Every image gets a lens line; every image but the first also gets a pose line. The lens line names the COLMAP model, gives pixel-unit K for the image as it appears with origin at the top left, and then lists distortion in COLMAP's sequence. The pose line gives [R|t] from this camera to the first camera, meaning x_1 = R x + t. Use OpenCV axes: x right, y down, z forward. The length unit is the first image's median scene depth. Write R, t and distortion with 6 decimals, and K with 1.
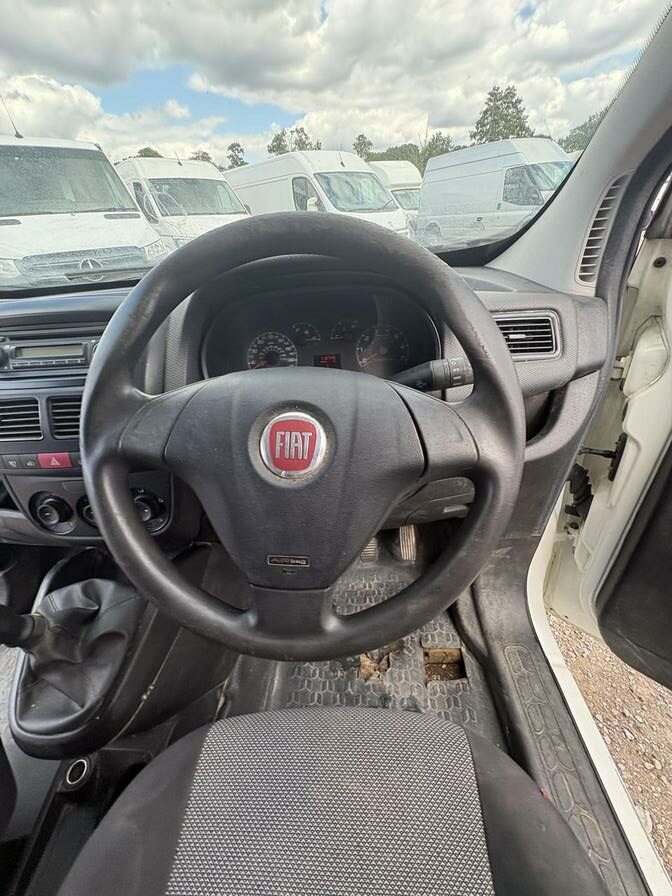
lens RADIAL K [[359.2, 0, 337.5], [0, 359.2, 448.2], [0, 0, 1]] dist [0.004070, -0.001534]
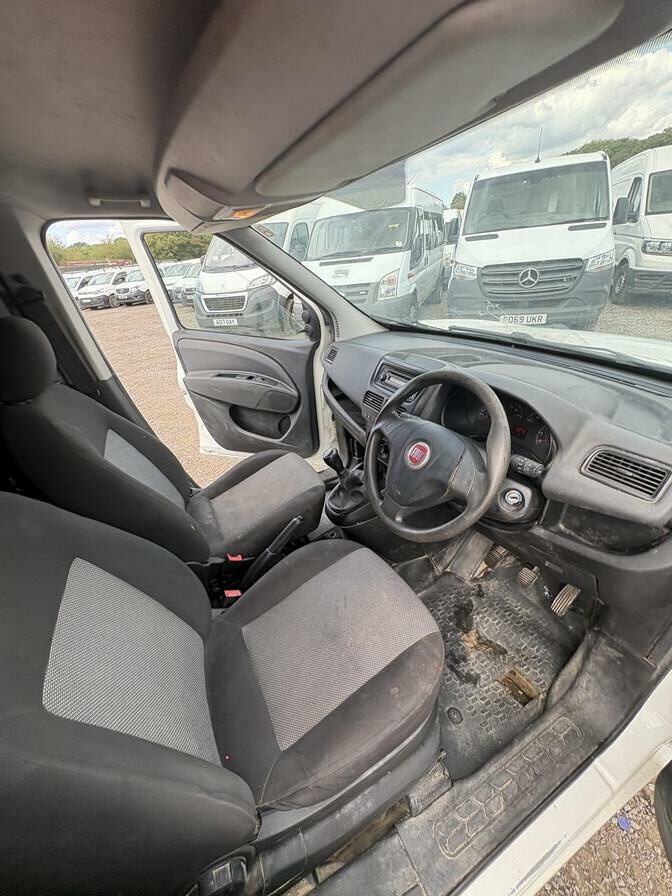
lens RADIAL K [[359.2, 0, 335.5], [0, 359.2, 450.0], [0, 0, 1]] dist [0.004070, -0.001534]
pose [[0.495024, 0.443859, -0.746954, 0.553240], [-0.415302, 0.875986, 0.245302, -0.156872], [0.763201, 0.188782, 0.617969, -0.400435]]
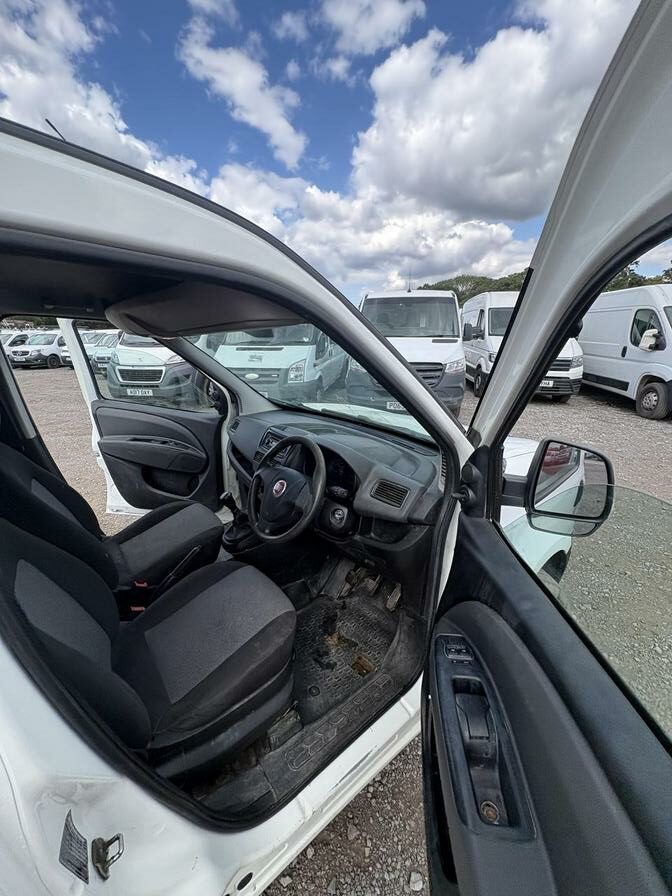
lens RADIAL K [[359.2, 0, 333.8], [0, 359.2, 453.9], [0, 0, 1]] dist [0.004070, -0.001534]
pose [[0.653868, 0.306096, -0.691926, 1.081432], [-0.441563, 0.896997, -0.020461, -0.198205], [0.614392, 0.318908, 0.721678, -0.616596]]
